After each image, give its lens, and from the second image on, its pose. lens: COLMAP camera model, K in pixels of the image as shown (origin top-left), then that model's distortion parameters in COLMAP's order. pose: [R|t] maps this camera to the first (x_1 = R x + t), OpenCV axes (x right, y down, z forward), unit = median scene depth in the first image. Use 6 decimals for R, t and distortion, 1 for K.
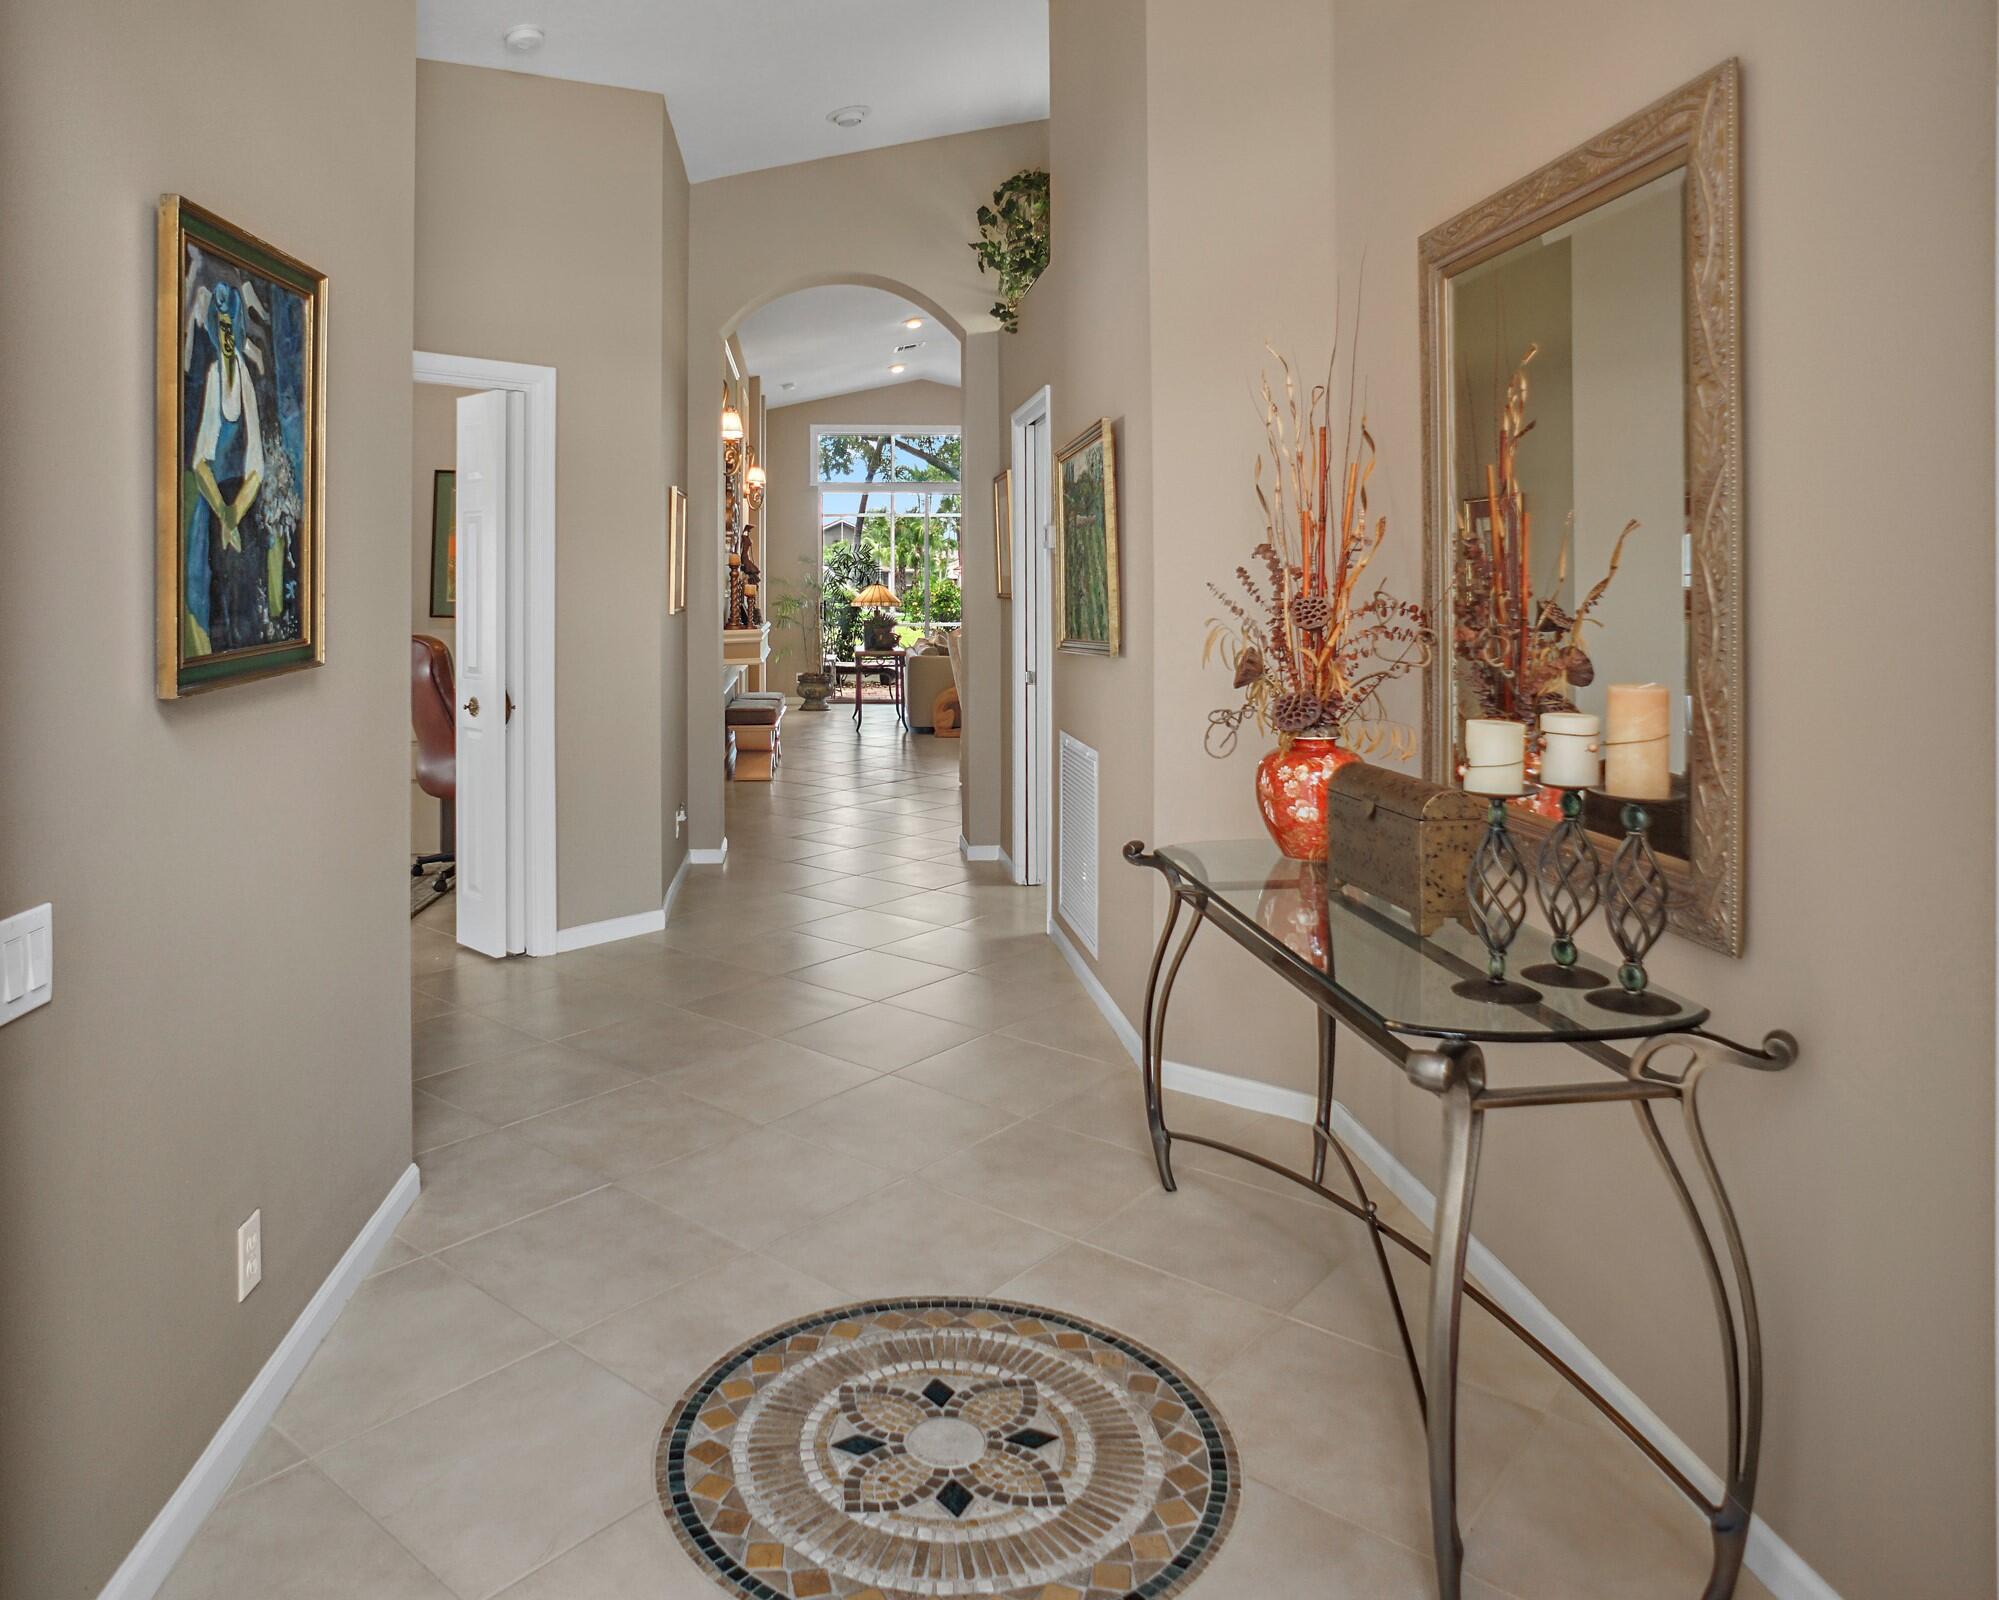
lens RADIAL K [[1423.0, 0, 869.0], [0, 1423.0, 559.3], [0, 0, 1]] dist [-0.009406, -0.003999]
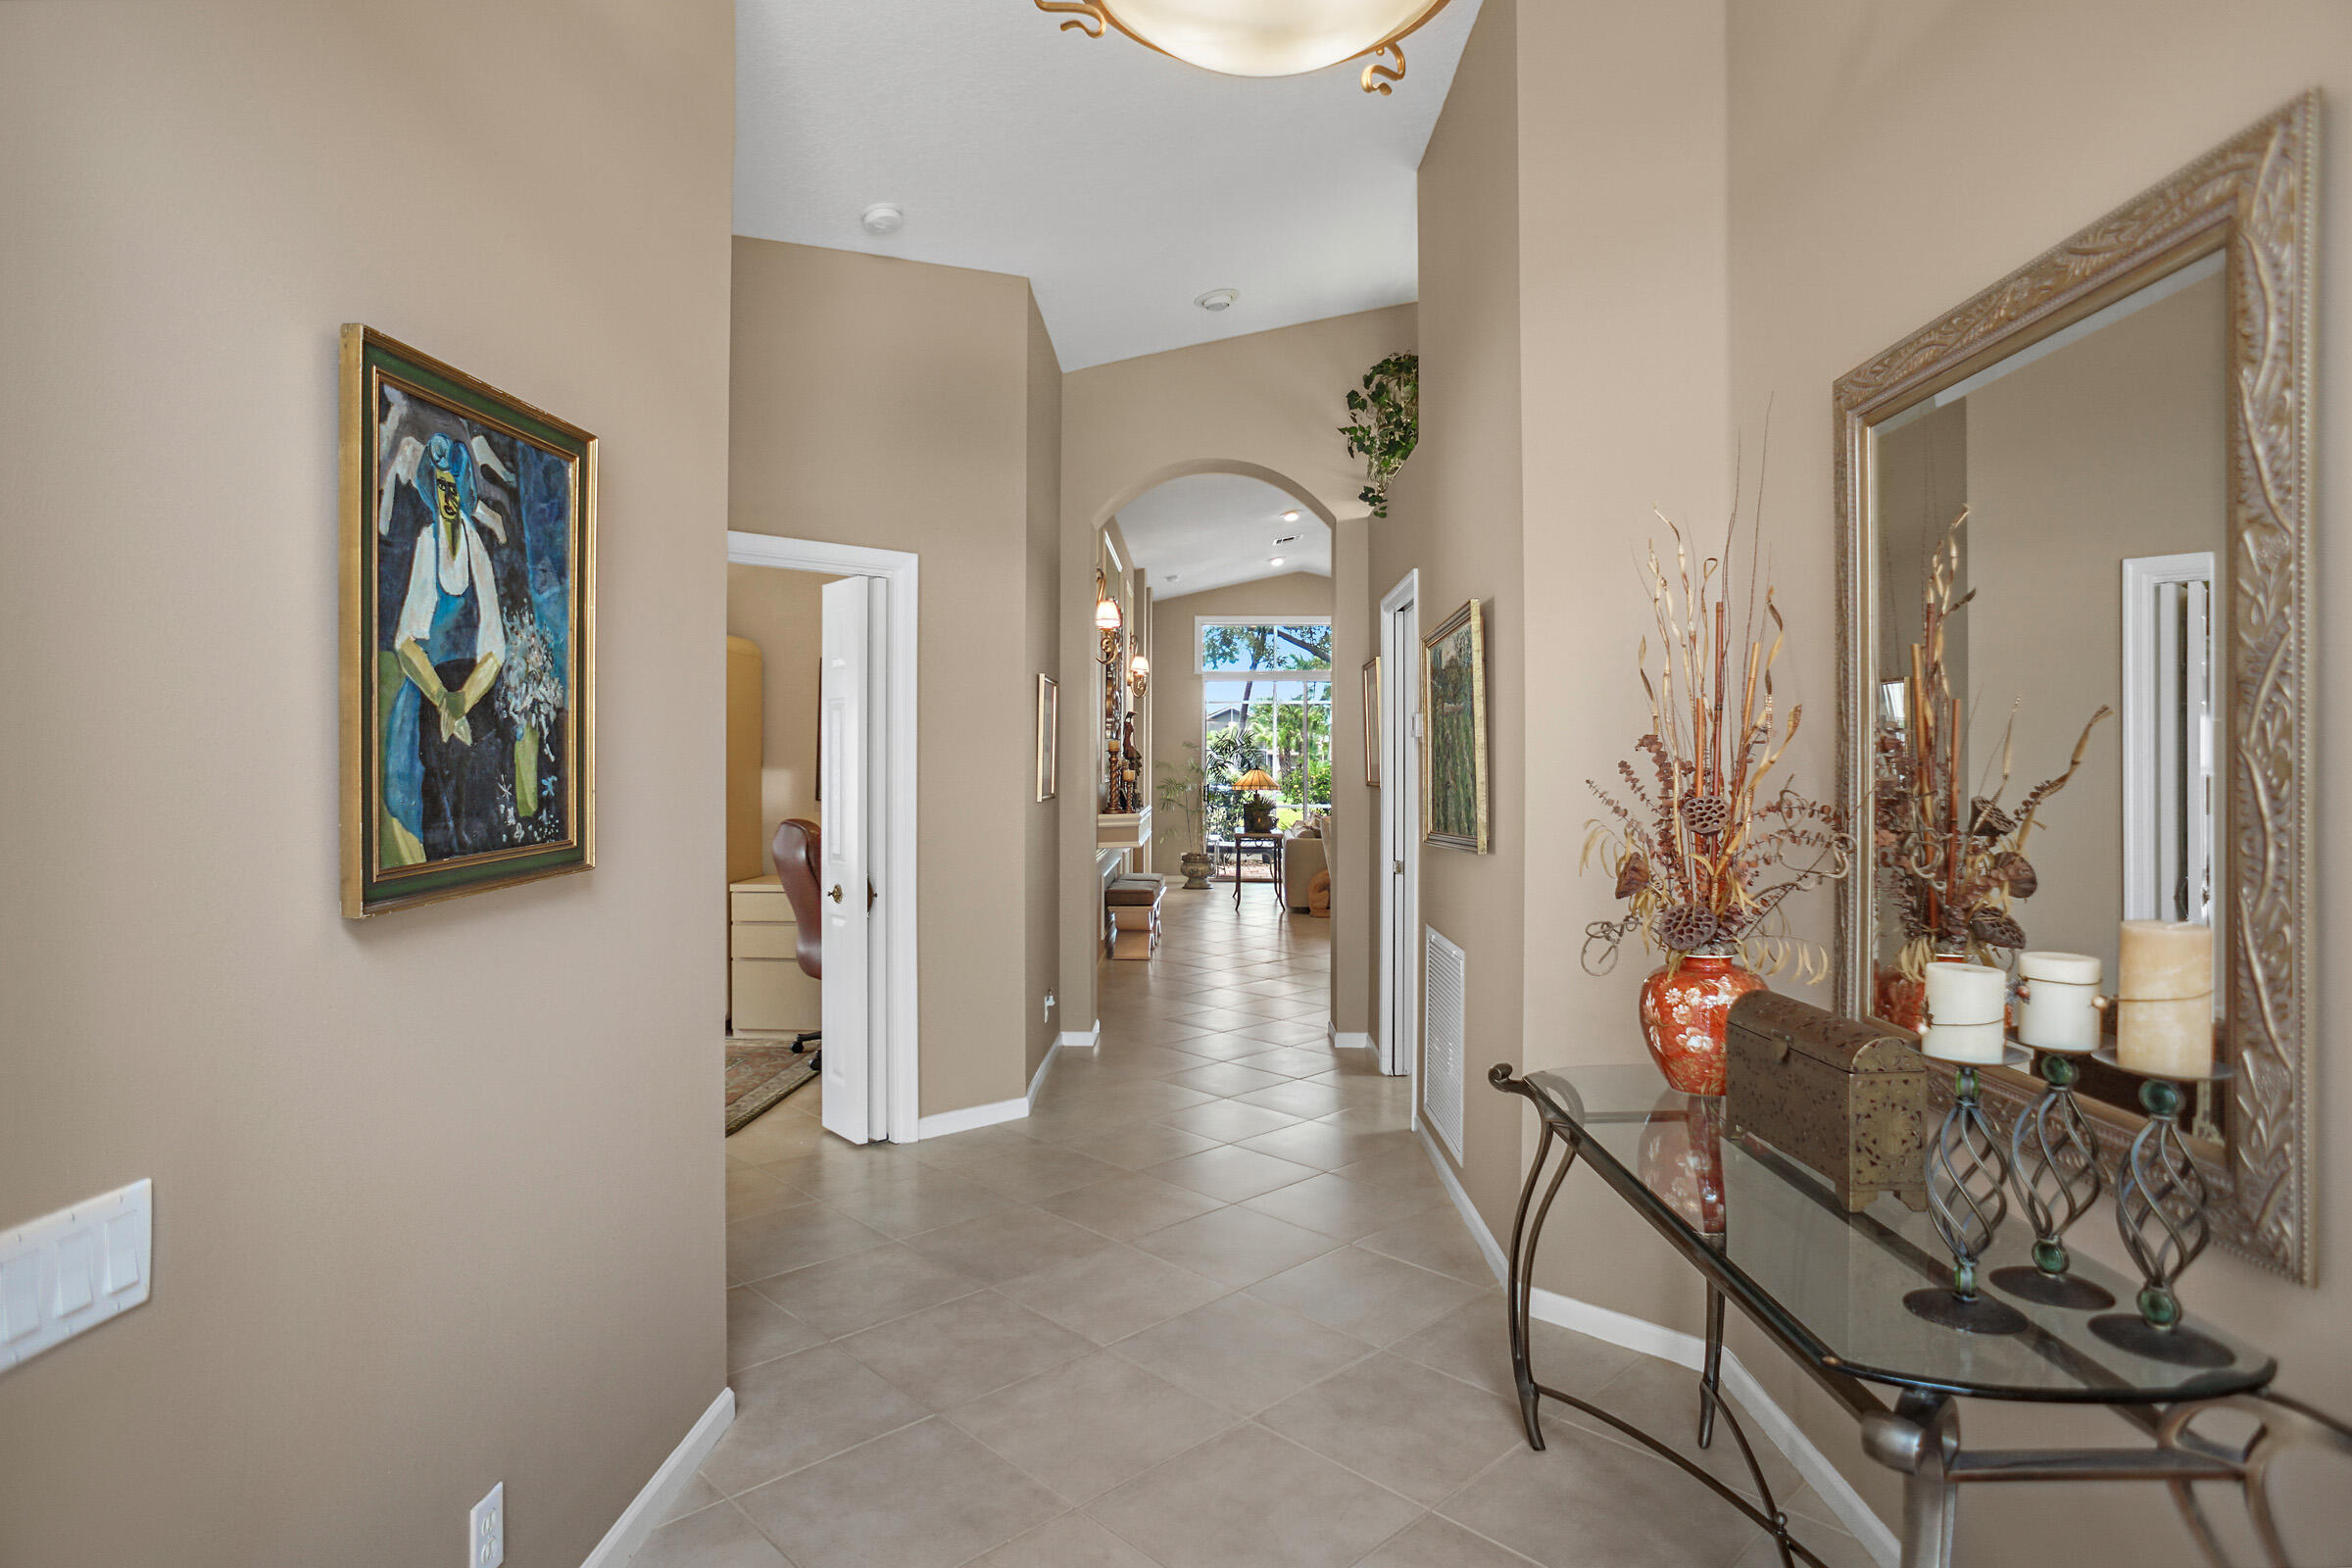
lens RADIAL K [[1319.2, 0, 1187.7], [0, 1319.2, 770.7], [0, 0, 1]] dist [-0.025740, 0.039914]
pose [[0.998577, 0.001791, -0.053305, 0.036094], [-0.000692, 0.999787, 0.020630, -0.005011], [0.053330, -0.020563, 0.998365, 0.175521]]
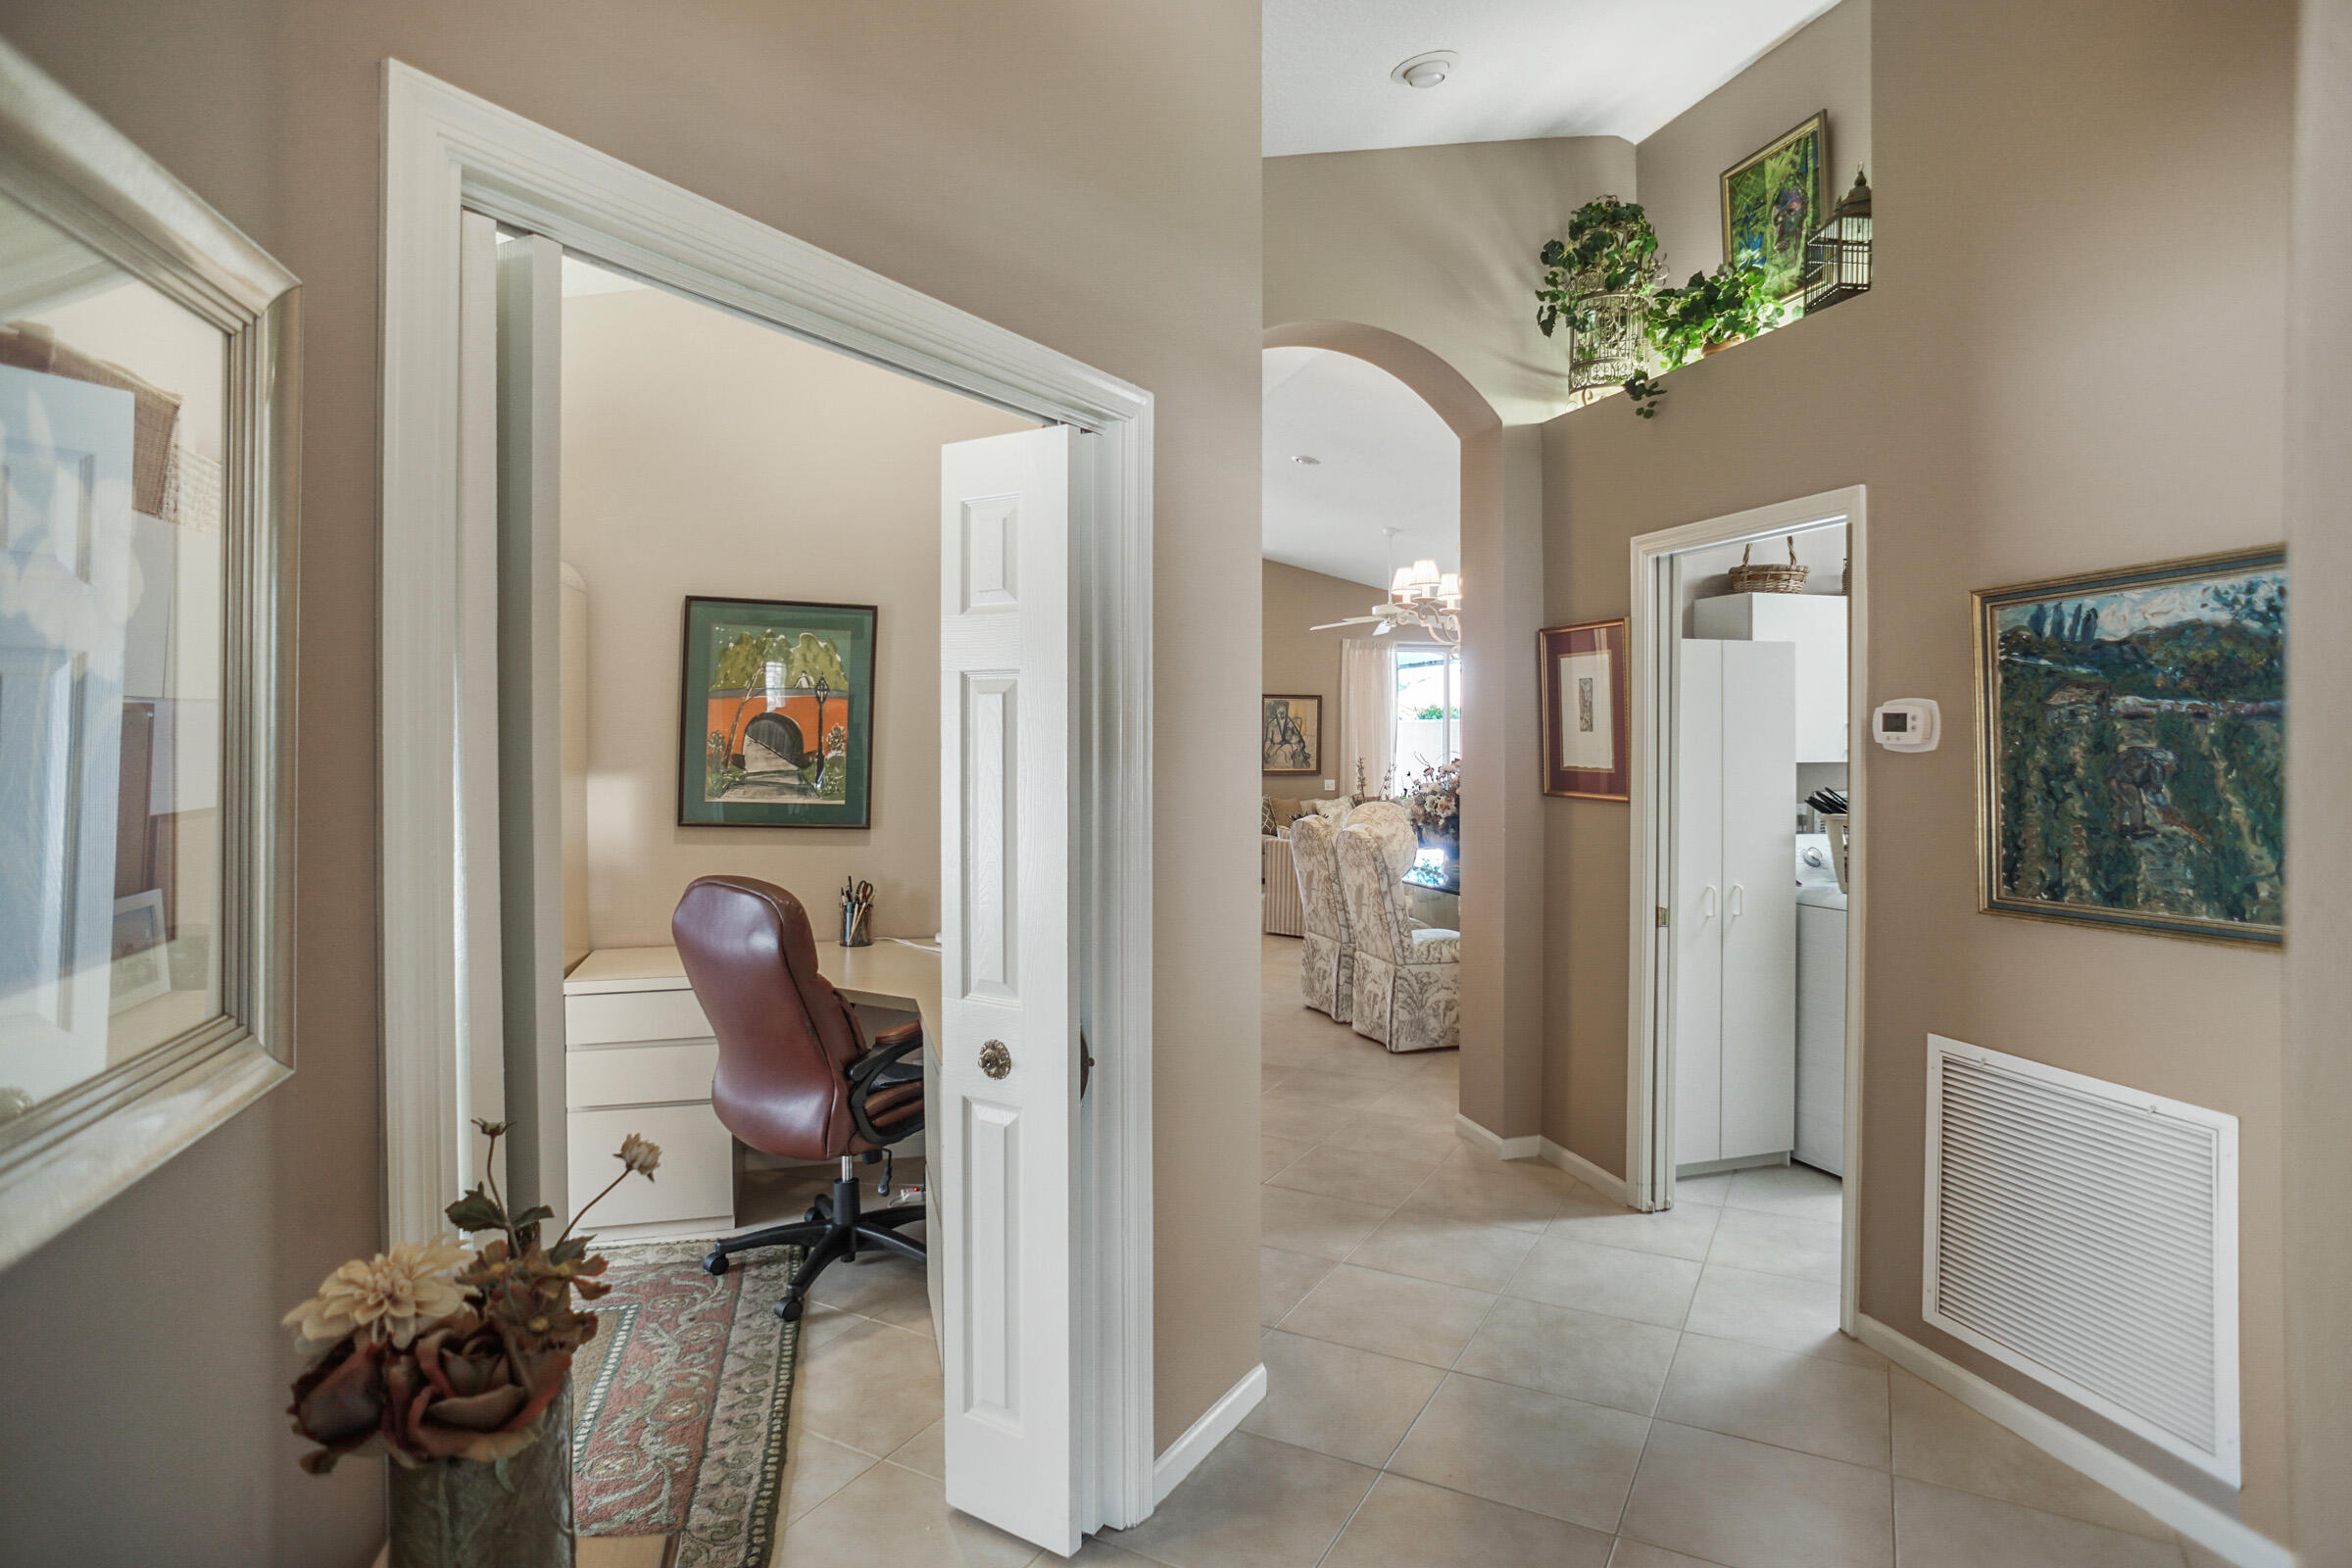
lens RADIAL K [[1286.5, 0, 1181.6], [0, 1286.5, 735.4], [0, 0, 1]] dist [-0.038479, 0.000015]
pose [[0.965257, 0.000854, 0.261299, -0.639931], [-0.007203, 0.999702, 0.023338, -0.042091], [-0.261201, -0.024410, 0.964976, 1.060543]]
